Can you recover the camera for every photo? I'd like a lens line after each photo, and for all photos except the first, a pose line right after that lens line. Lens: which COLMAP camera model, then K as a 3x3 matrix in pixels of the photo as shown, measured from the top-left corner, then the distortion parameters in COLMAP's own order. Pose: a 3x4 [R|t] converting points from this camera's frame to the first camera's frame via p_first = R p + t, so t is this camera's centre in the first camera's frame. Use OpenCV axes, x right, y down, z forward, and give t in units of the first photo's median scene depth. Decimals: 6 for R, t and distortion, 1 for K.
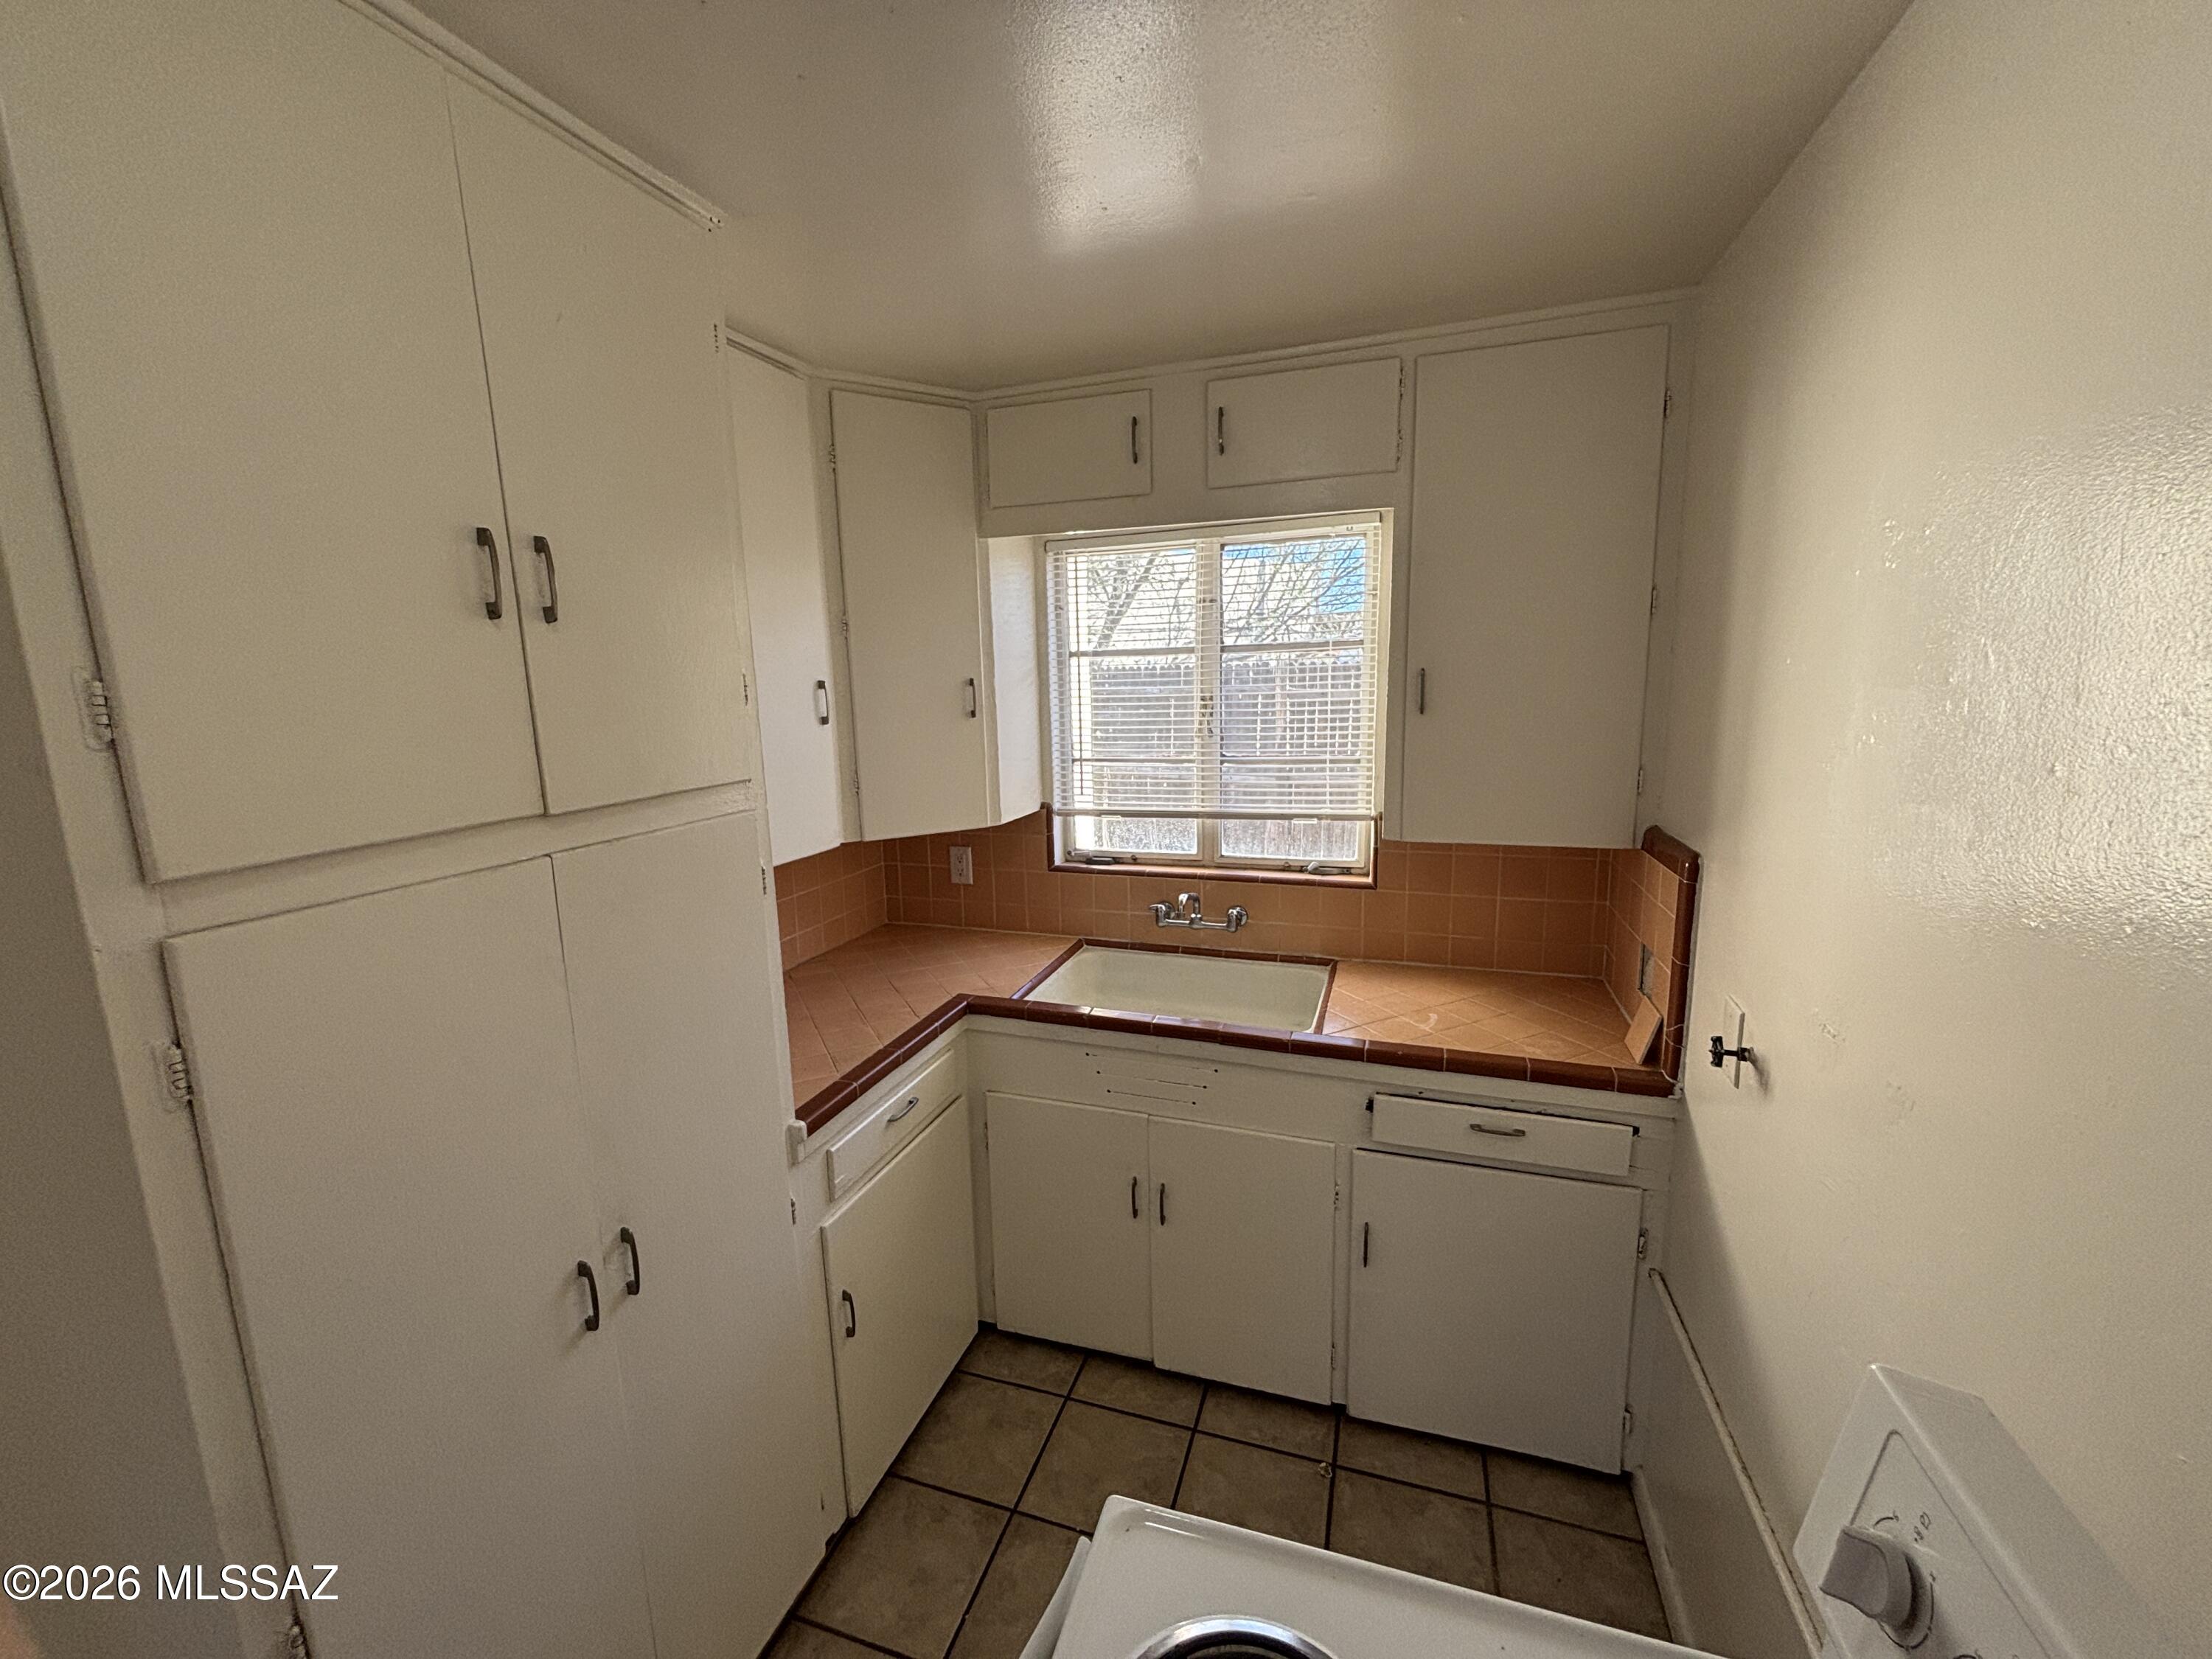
lens RADIAL K [[892.8, 0, 1108.9], [0, 892.8, 823.6], [0, 0, 1]] dist [0.004108, -0.000606]
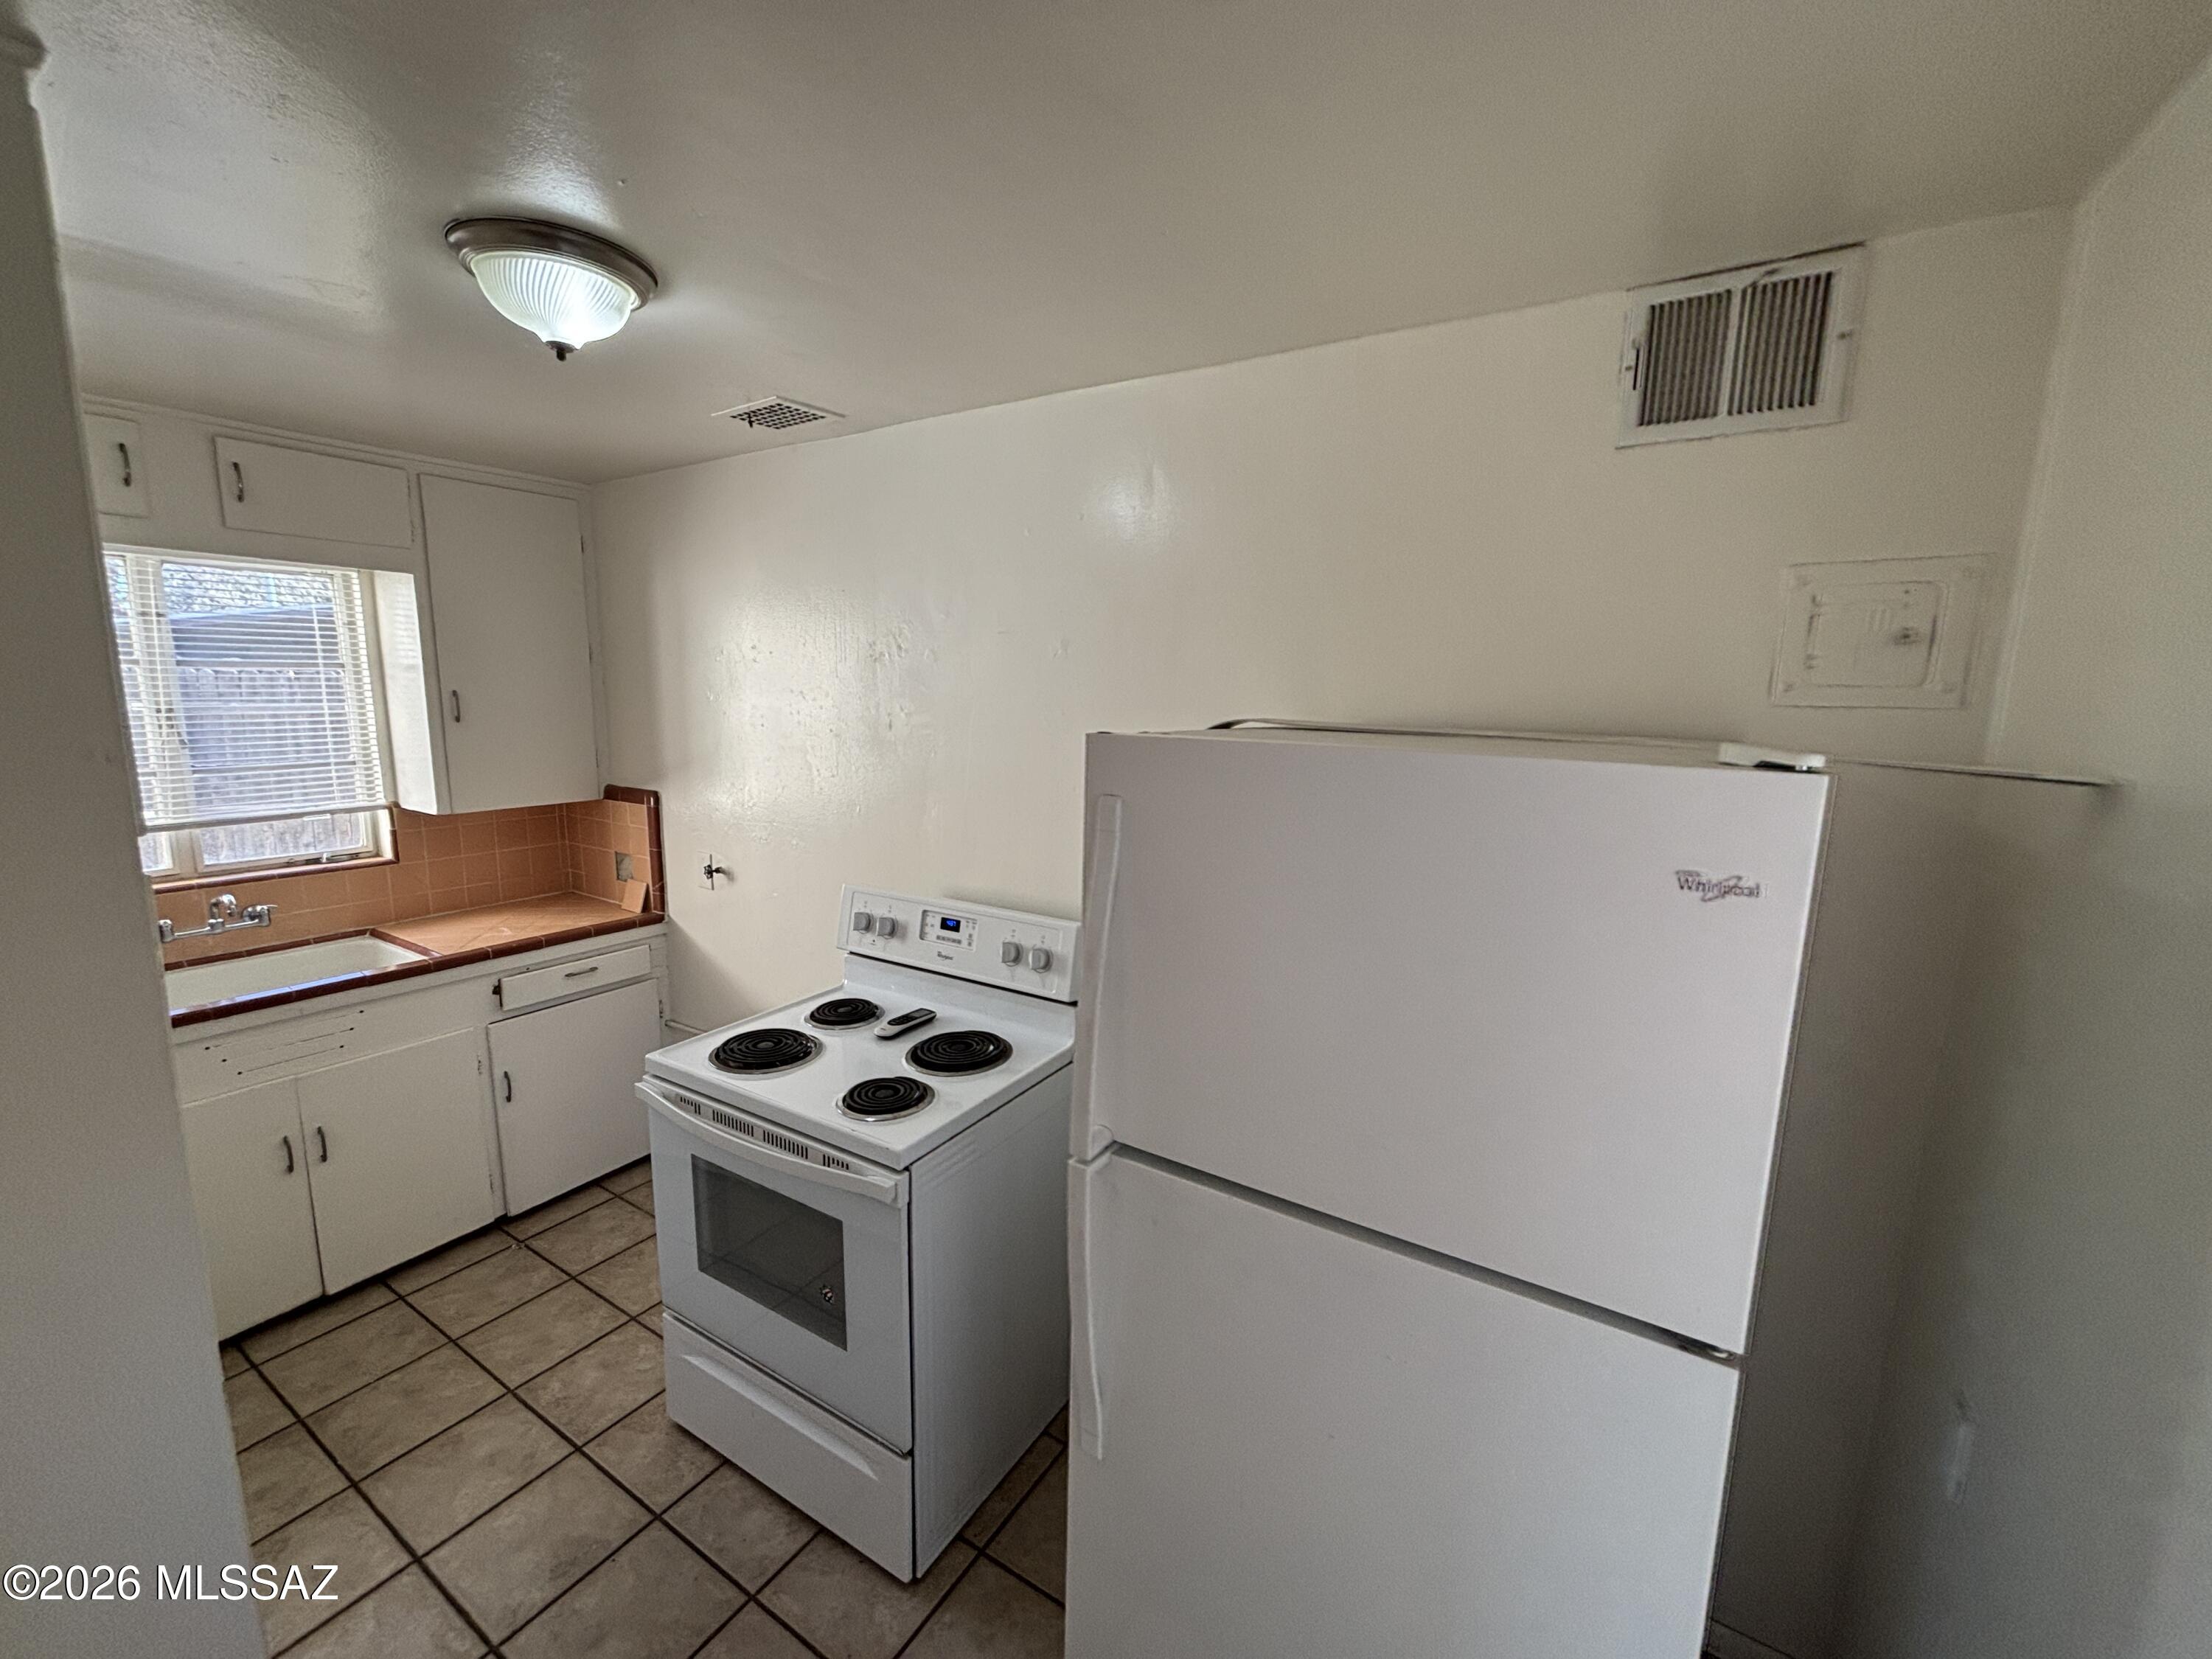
lens RADIAL K [[892.8, 0, 1108.9], [0, 892.8, 823.6], [0, 0, 1]] dist [0.004108, -0.000606]
pose [[0.234508, -0.122234, 0.964399, -0.821110], [0.139905, 0.985979, 0.090949, 0.053488], [-0.961994, 0.113596, 0.248321, -0.341954]]
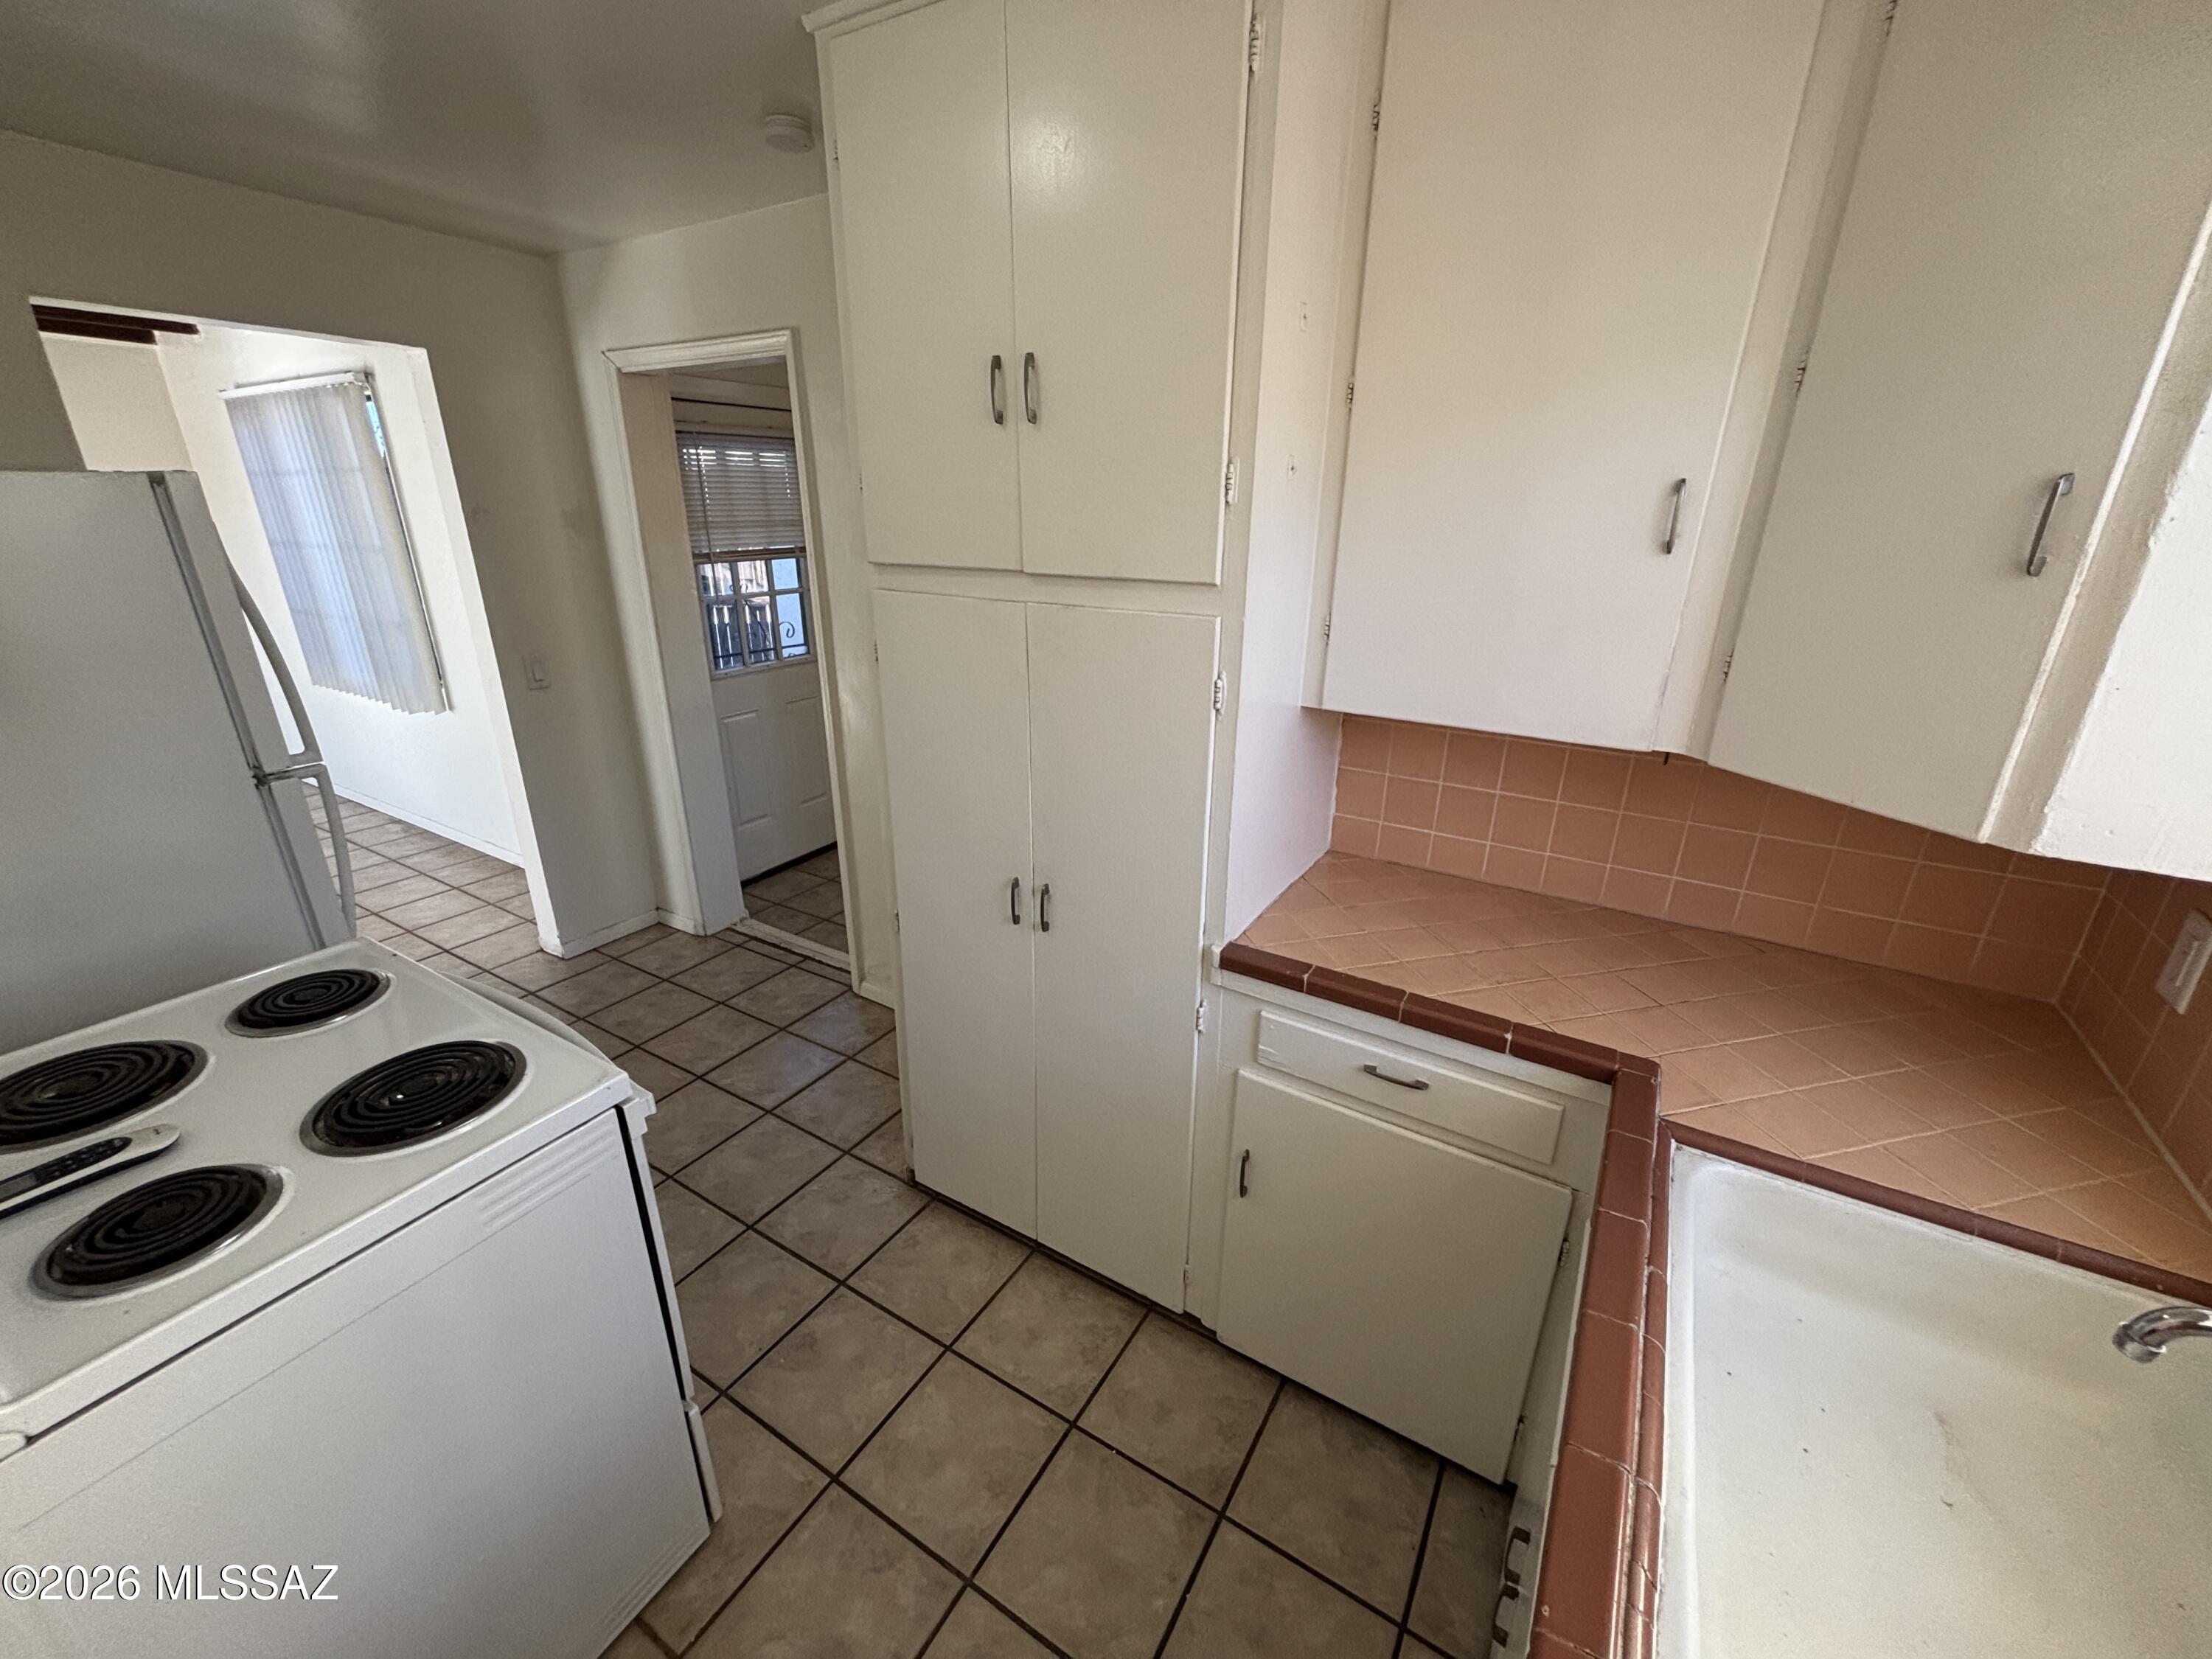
lens RADIAL K [[892.8, 0, 1108.9], [0, 892.8, 823.6], [0, 0, 1]] dist [0.004108, -0.000606]
pose [[-0.221973, 0.354115, -0.908477, 0.424945], [-0.164707, 0.904714, 0.392892, -0.127945], [0.961041, 0.236844, -0.142496, 0.808788]]
